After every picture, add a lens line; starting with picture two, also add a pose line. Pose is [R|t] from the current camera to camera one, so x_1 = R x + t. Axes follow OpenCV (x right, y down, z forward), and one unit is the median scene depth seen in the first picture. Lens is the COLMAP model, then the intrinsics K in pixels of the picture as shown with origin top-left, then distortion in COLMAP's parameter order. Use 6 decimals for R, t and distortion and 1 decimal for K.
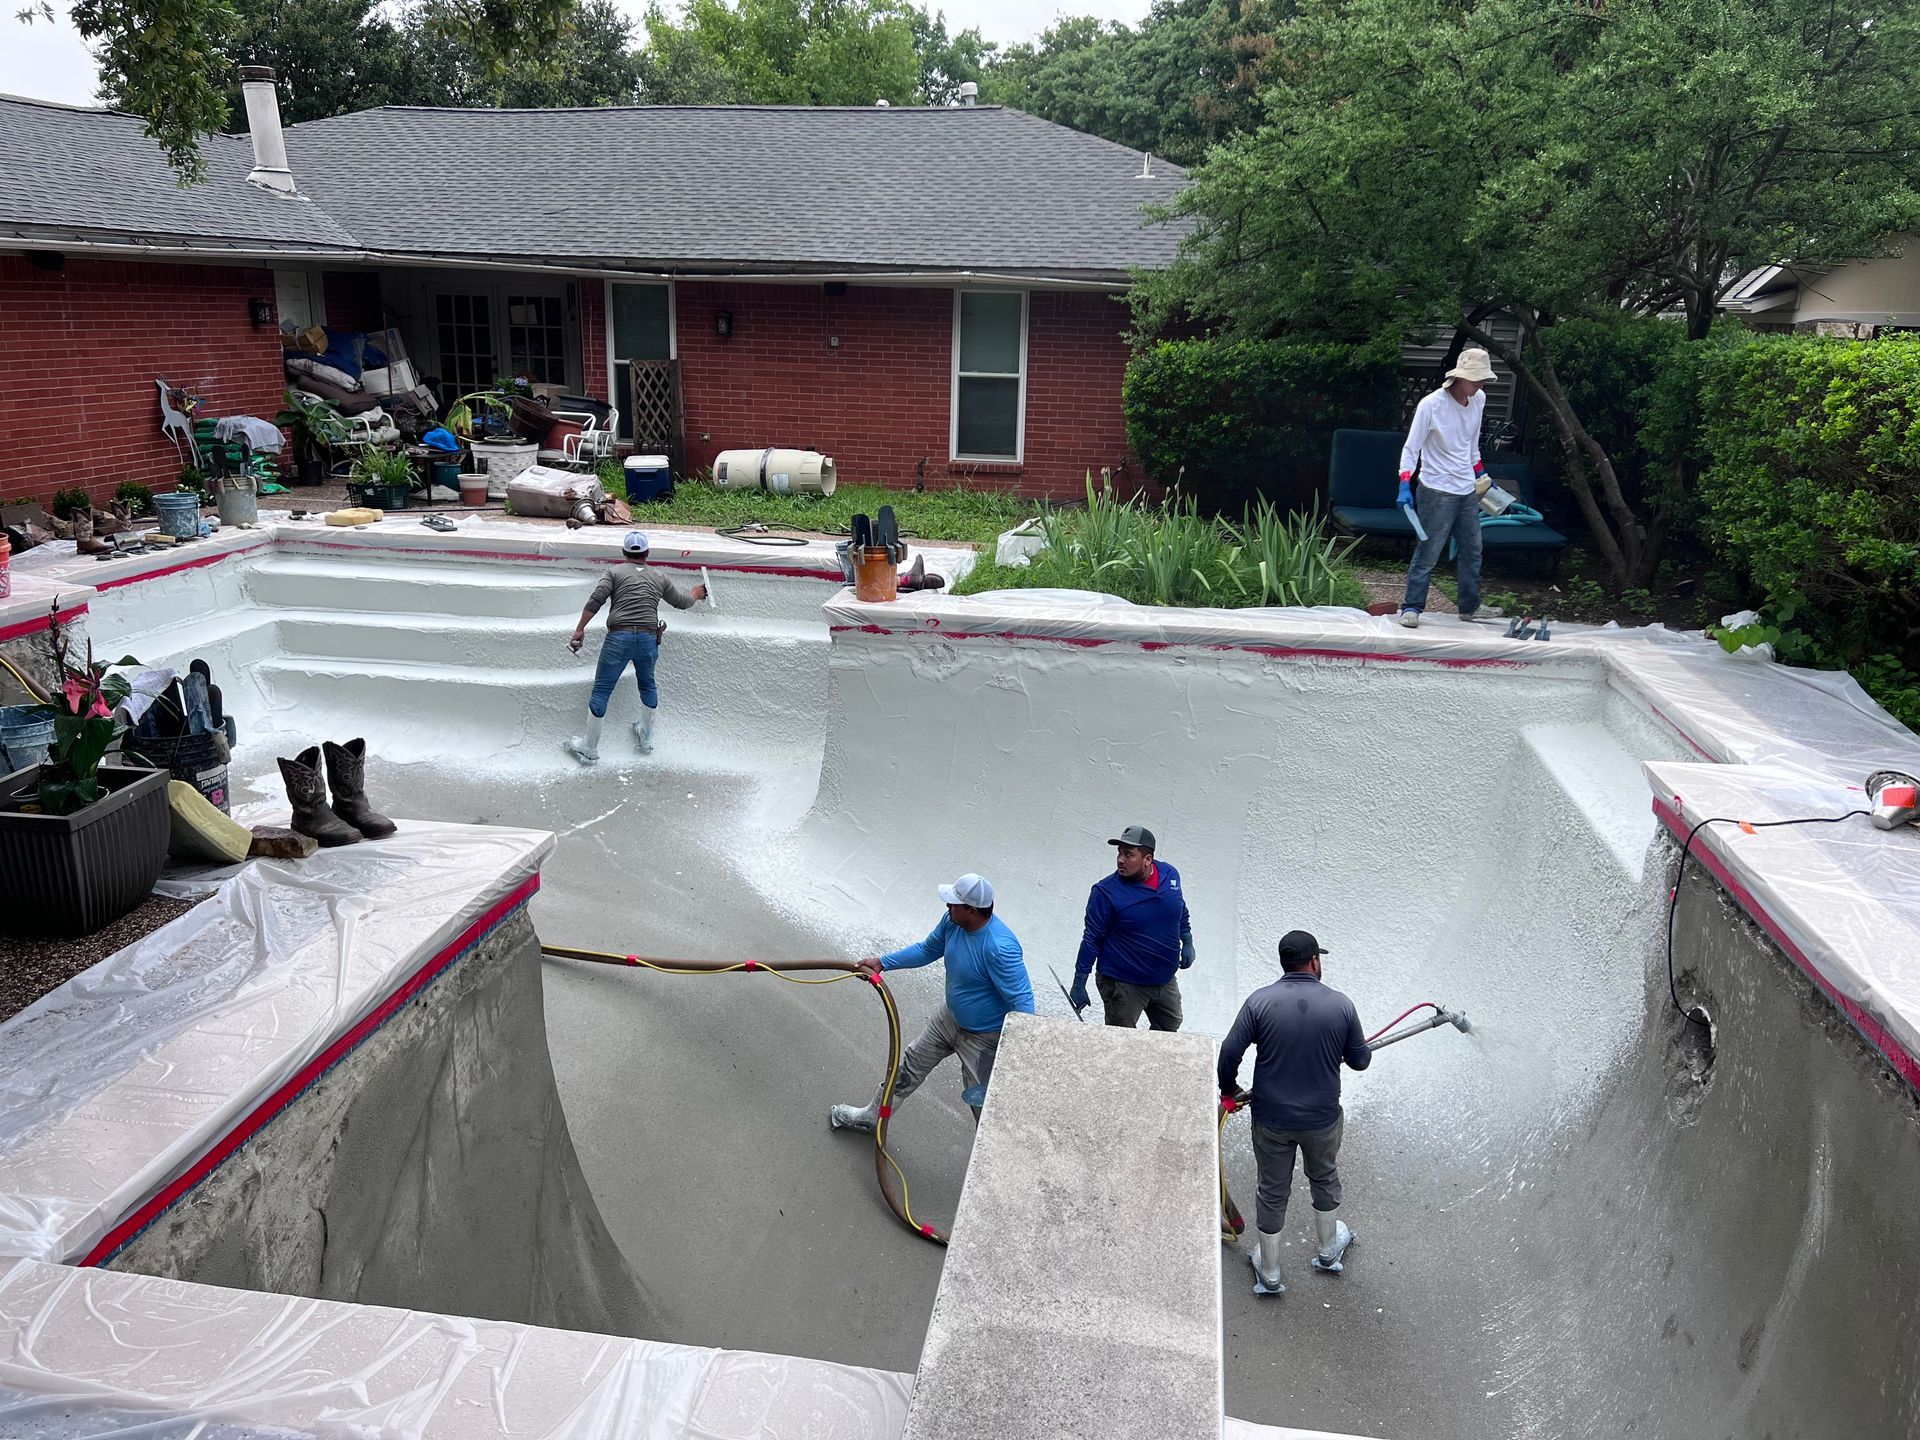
lens RADIAL K [[1423.5, 0, 954.0], [0, 1423.5, 723.6], [0, 0, 1]] dist [0.062985, -0.072248]
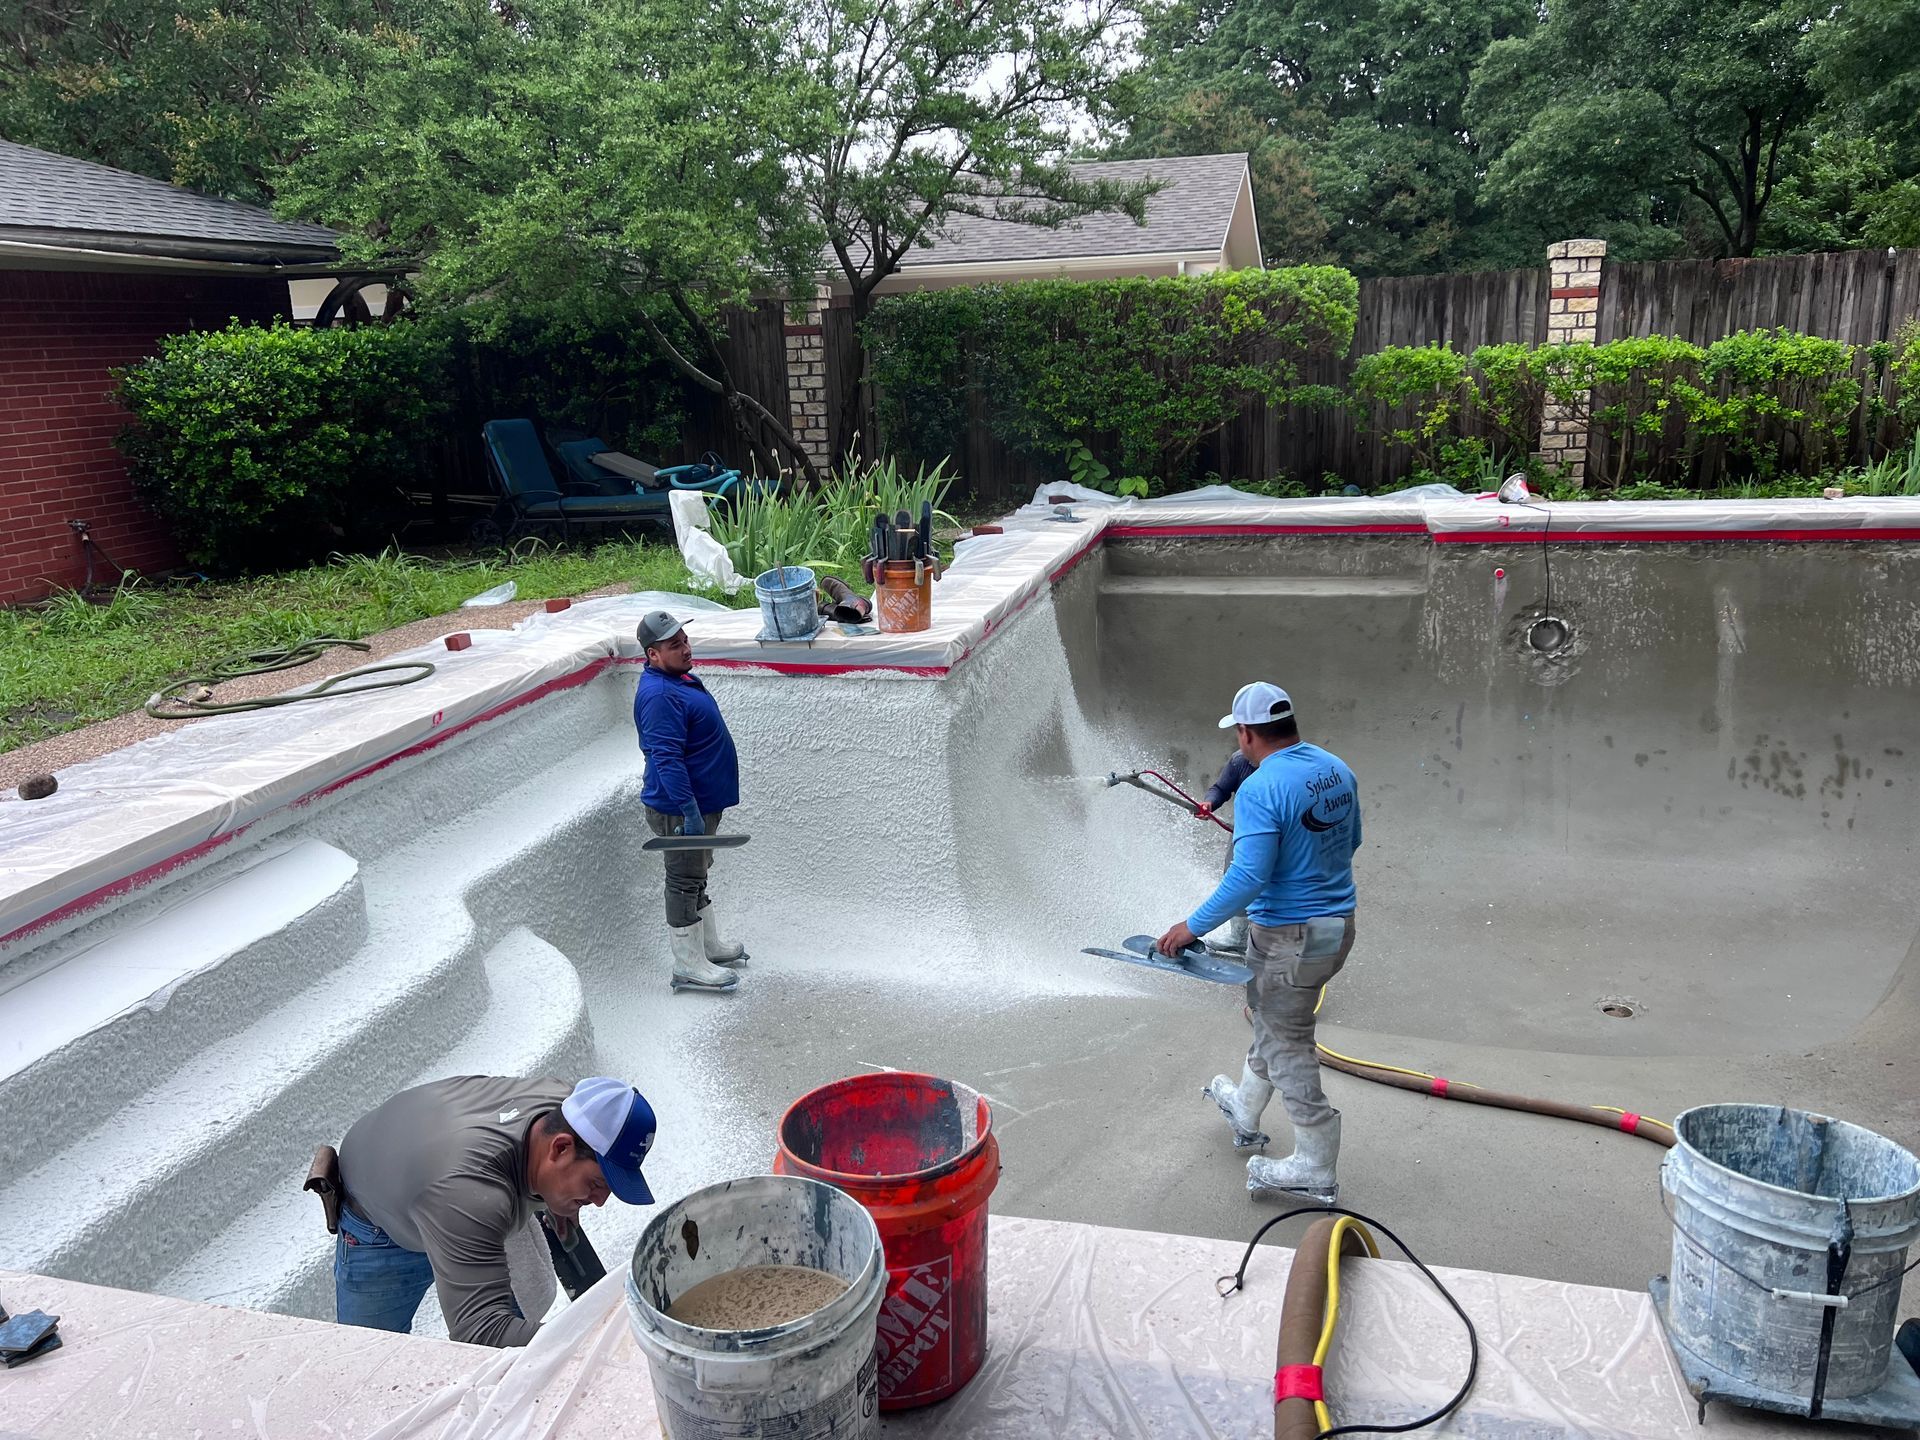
lens RADIAL K [[1422.0, 0, 958.2], [0, 1422.0, 728.8], [0, 0, 1]] dist [0.036205, -0.024678]
pose [[0.099045, -0.296941, 0.949745, -0.584539], [0.319838, 0.913293, 0.252189, -0.162148], [-0.942281, 0.278786, 0.185430, 0.617580]]
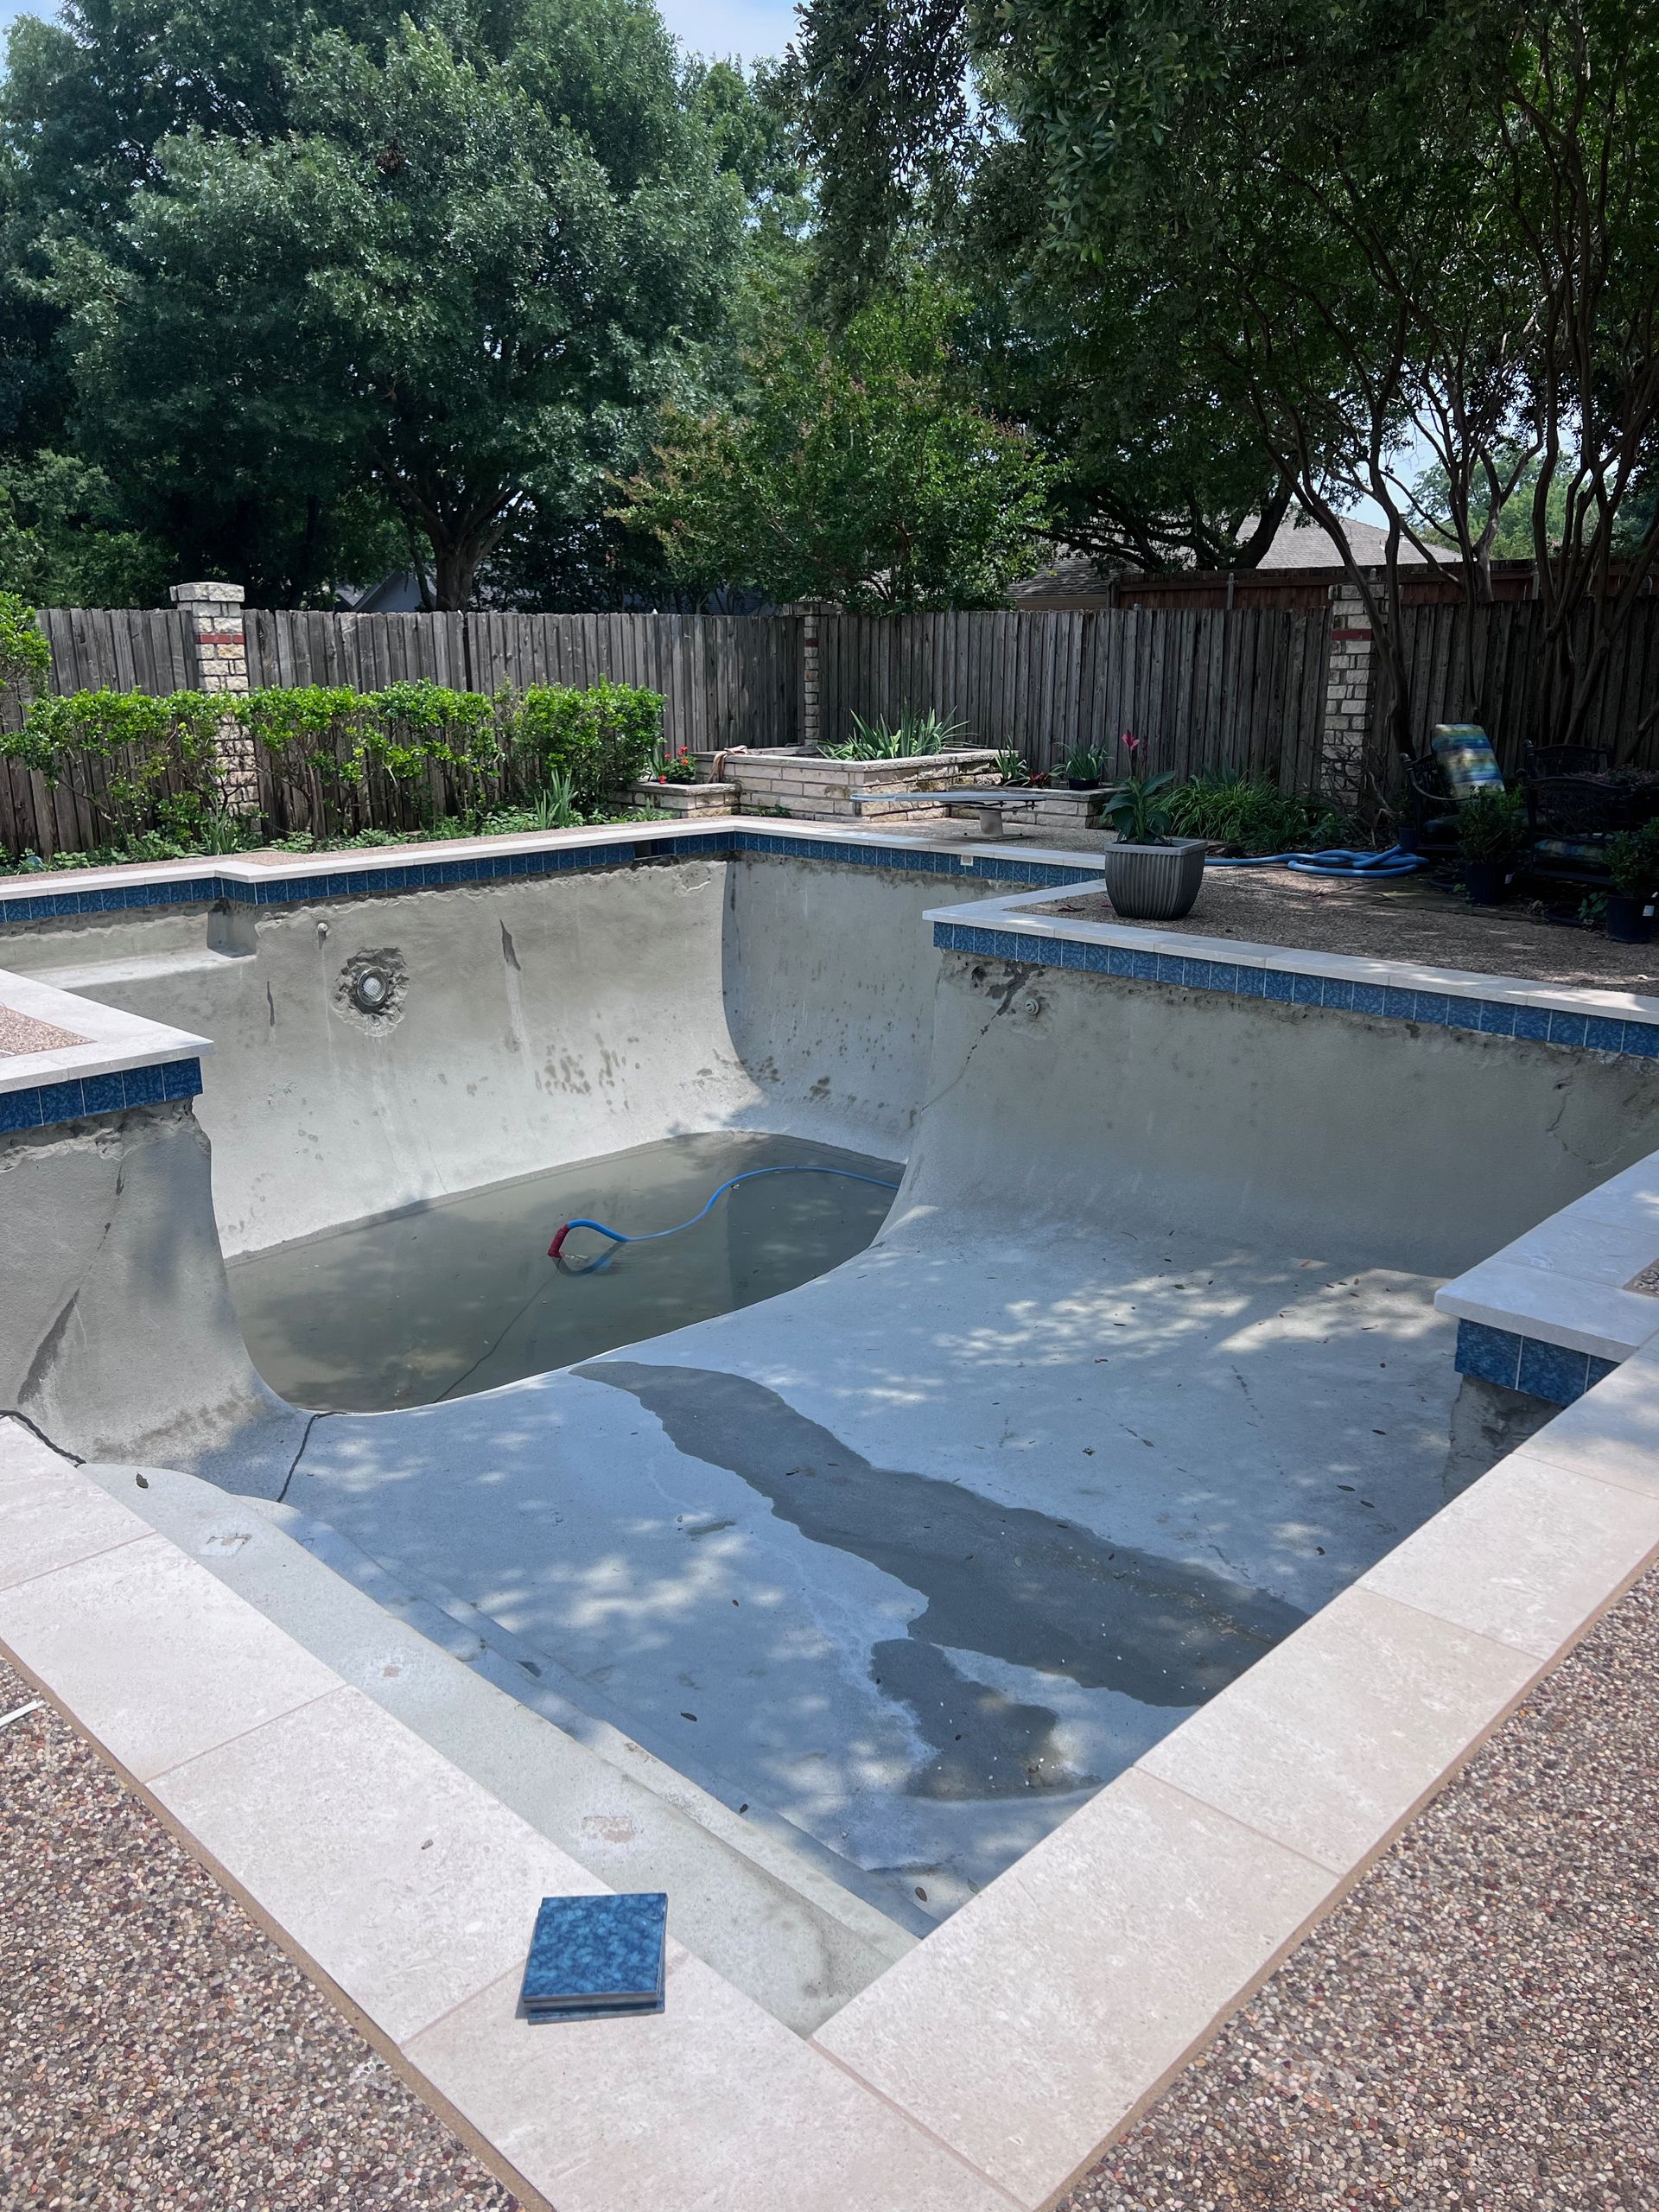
lens RADIAL K [[1640.0, 0, 824.6], [0, 1640.0, 1113.8], [0, 0, 1]] dist [0.062985, -0.072248]
pose [[-0.817441, -0.178287, 0.547726, -0.488882], [0.145711, 0.855962, 0.496082, -0.258139], [-0.557277, 0.485328, -0.673720, 0.953993]]
